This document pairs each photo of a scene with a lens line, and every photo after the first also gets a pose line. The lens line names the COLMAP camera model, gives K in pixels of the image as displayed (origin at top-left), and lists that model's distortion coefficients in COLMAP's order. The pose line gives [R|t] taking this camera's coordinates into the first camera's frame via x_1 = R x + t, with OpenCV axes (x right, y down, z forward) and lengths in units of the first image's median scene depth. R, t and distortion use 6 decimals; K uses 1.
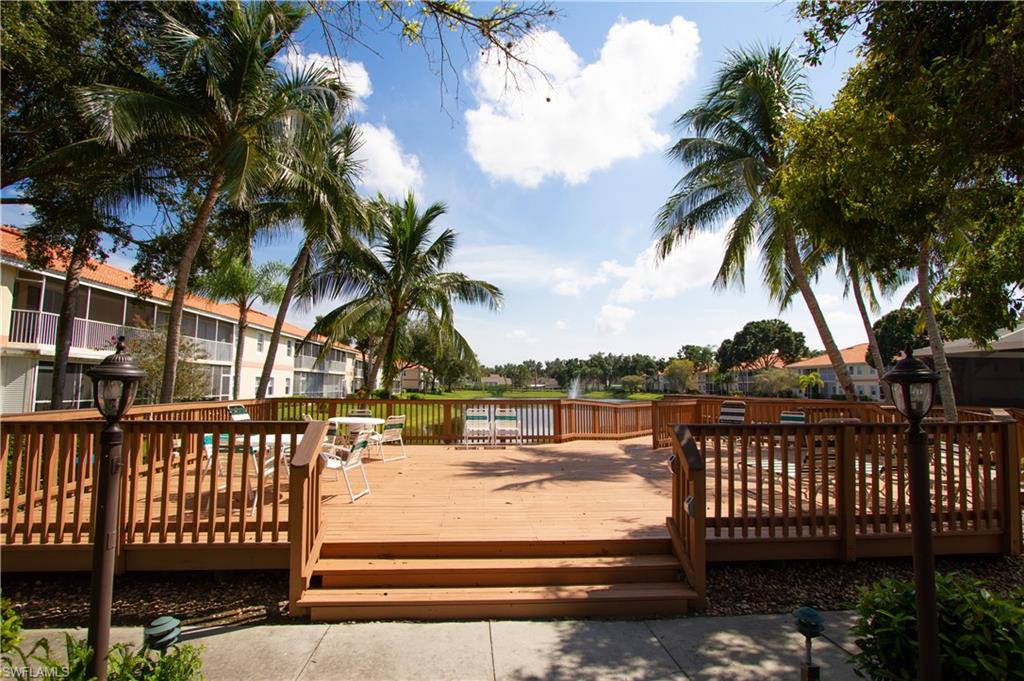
lens RADIAL K [[478.5, 0, 512.0], [0, 478.5, 340.5], [0, 0, 1]] dist [-0.002295, -0.000148]
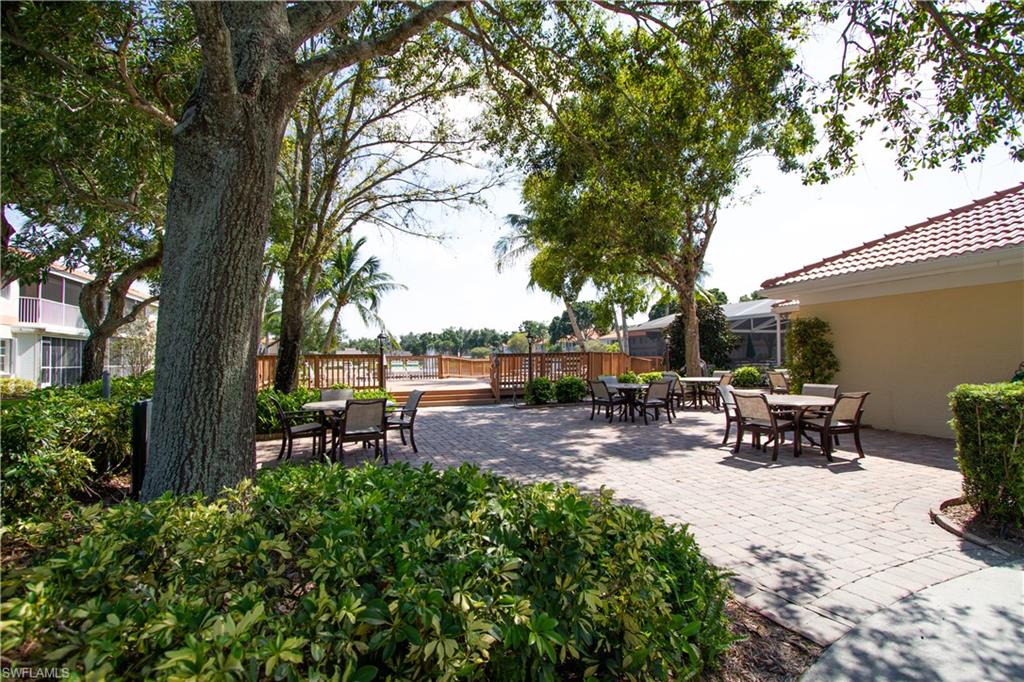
lens RADIAL K [[478.5, 0, 512.0], [0, 478.5, 341.0], [0, 0, 1]] dist [-0.002295, -0.000148]
pose [[0.951981, -0.009076, 0.306022, -0.024394], [-0.008051, 0.998473, 0.054658, -0.004135], [-0.306051, -0.054497, 0.950454, -0.097852]]
